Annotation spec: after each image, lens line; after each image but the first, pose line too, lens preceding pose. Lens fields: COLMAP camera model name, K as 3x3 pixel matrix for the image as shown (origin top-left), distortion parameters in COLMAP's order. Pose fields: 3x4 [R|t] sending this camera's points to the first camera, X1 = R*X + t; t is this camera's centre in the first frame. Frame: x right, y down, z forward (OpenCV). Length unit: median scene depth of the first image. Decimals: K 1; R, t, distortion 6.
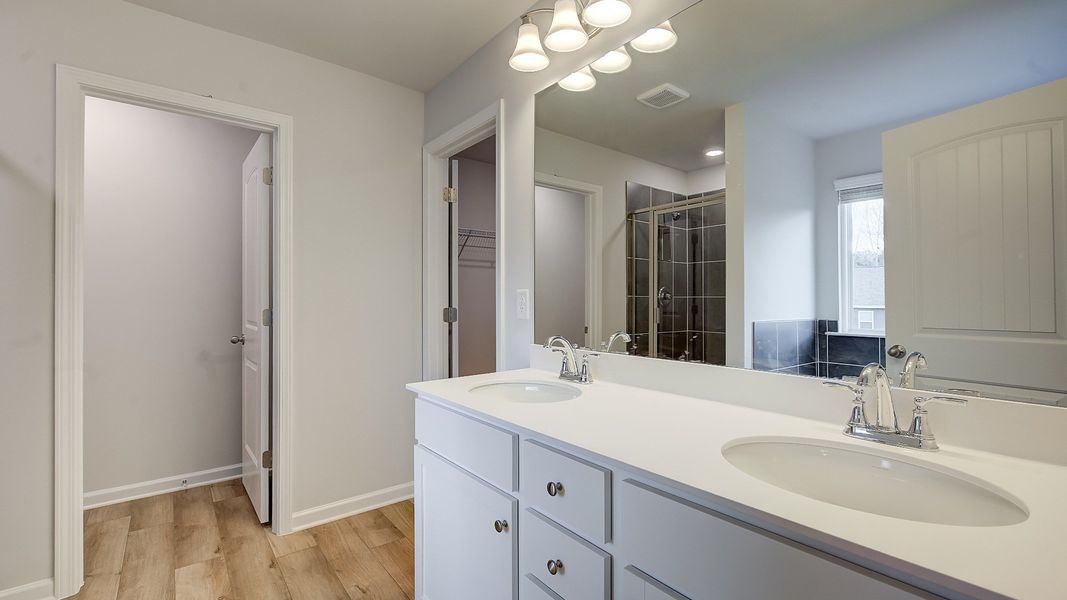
lens RADIAL K [[430.9, 0, 536.2], [0, 430.9, 298.2], [0, 0, 1]] dist [0.001970, -0.000660]
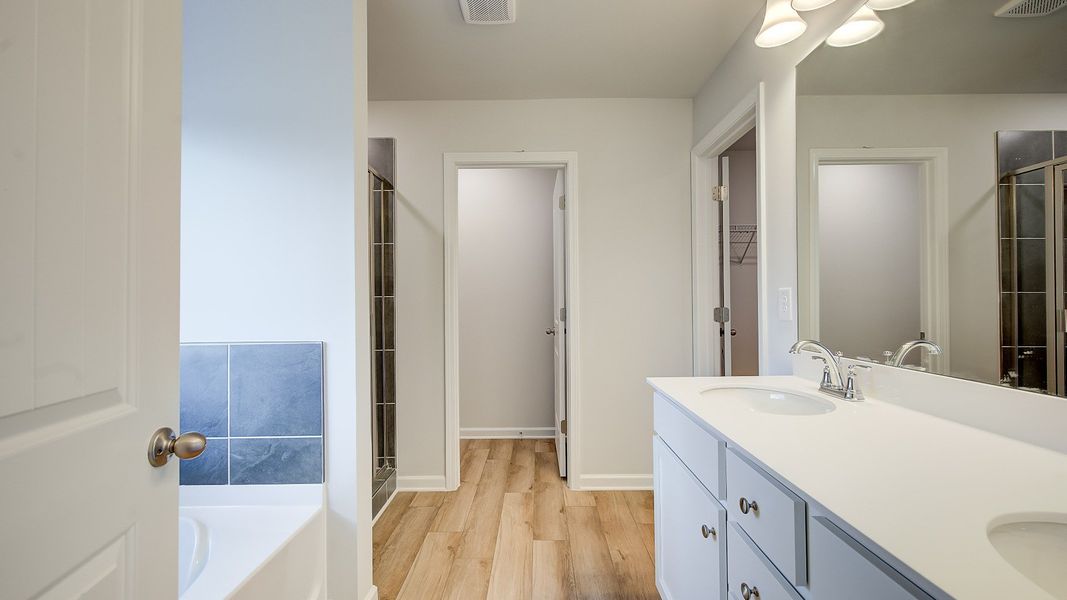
lens RADIAL K [[414.0, 0, 558.1], [0, 414.0, 297.7], [0, 0, 1]] dist [0.002072, -0.000026]
pose [[0.797405, -0.009999, -0.603362, 0.101064], [0.009510, 0.999947, -0.004002, 0.000221], [0.603370, -0.002547, 0.797458, 0.024287]]
